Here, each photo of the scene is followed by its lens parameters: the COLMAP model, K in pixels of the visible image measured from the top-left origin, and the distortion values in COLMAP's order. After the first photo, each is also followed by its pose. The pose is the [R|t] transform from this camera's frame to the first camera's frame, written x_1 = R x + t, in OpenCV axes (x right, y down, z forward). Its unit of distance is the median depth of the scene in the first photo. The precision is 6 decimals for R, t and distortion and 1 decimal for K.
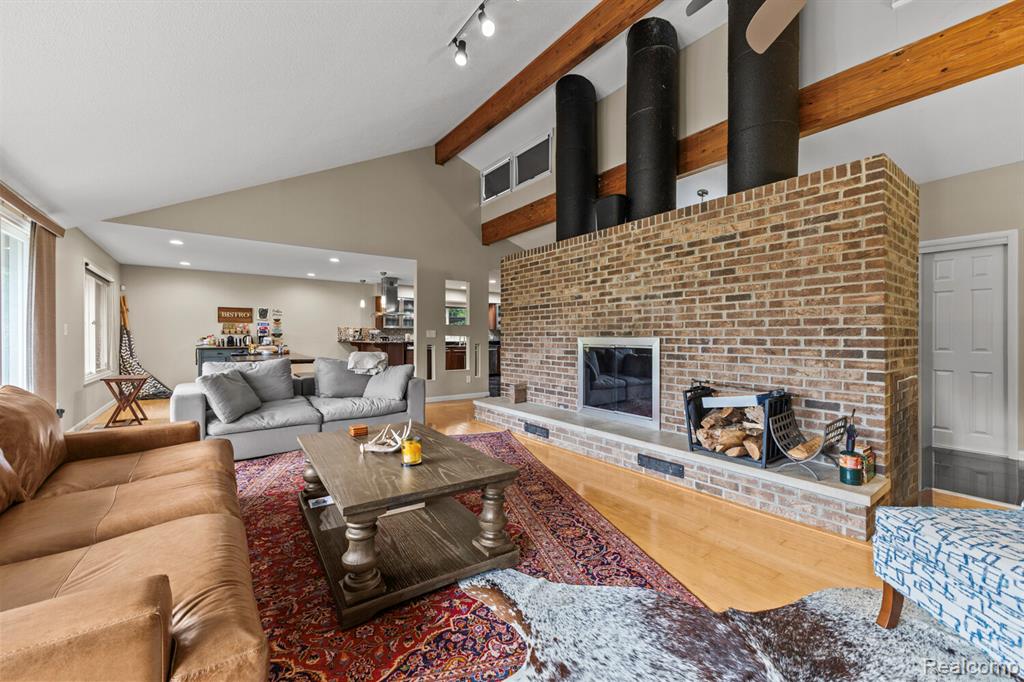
lens RADIAL K [[408.1, 0, 510.9], [0, 408.1, 337.6], [0, 0, 1]] dist [0.022605, -0.008434]
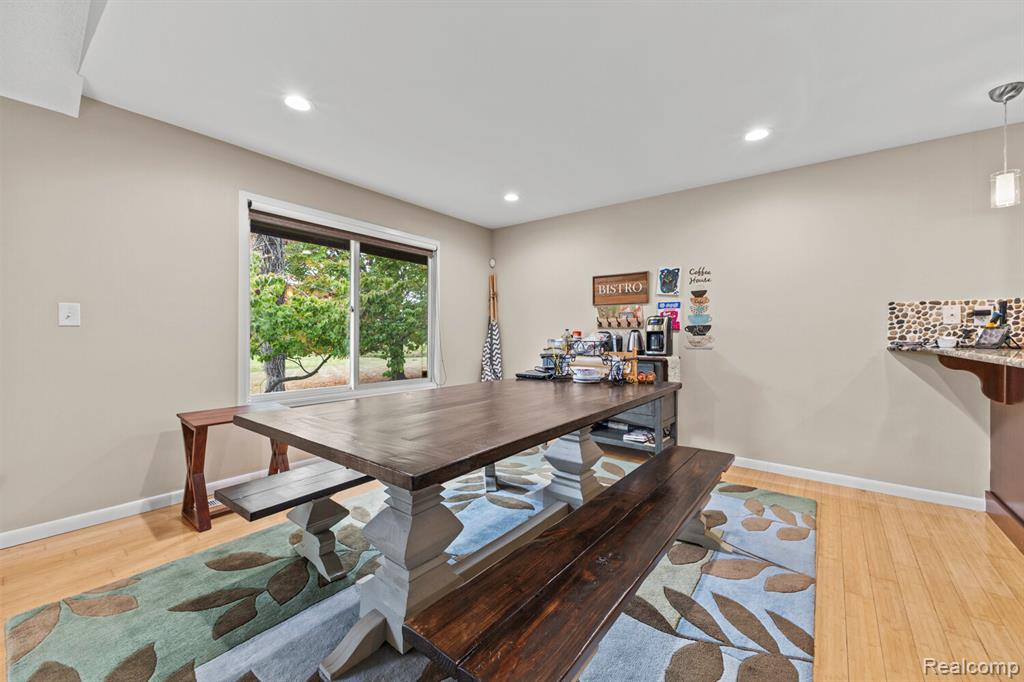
lens RADIAL K [[408.1, 0, 510.9], [0, 408.1, 337.6], [0, 0, 1]] dist [0.022605, -0.008434]
pose [[0.261240, 0.004480, -0.965263, -0.226795], [-0.012825, 0.999917, 0.001170, 0.003956], [0.965189, 0.012074, 0.261276, 0.730407]]
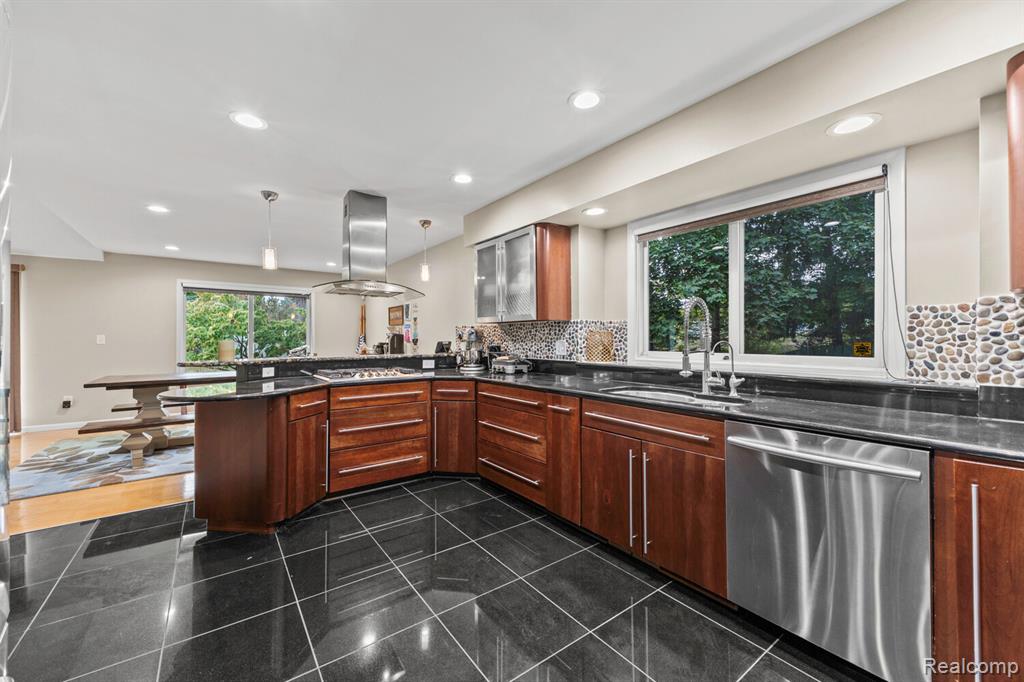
lens RADIAL K [[408.1, 0, 510.9], [0, 408.1, 337.6], [0, 0, 1]] dist [0.022605, -0.008434]
pose [[-0.018816, -0.004721, -0.999812, 0.095975], [-0.002864, 0.999985, -0.004668, -0.009906], [0.999819, 0.002776, -0.018829, 1.200873]]
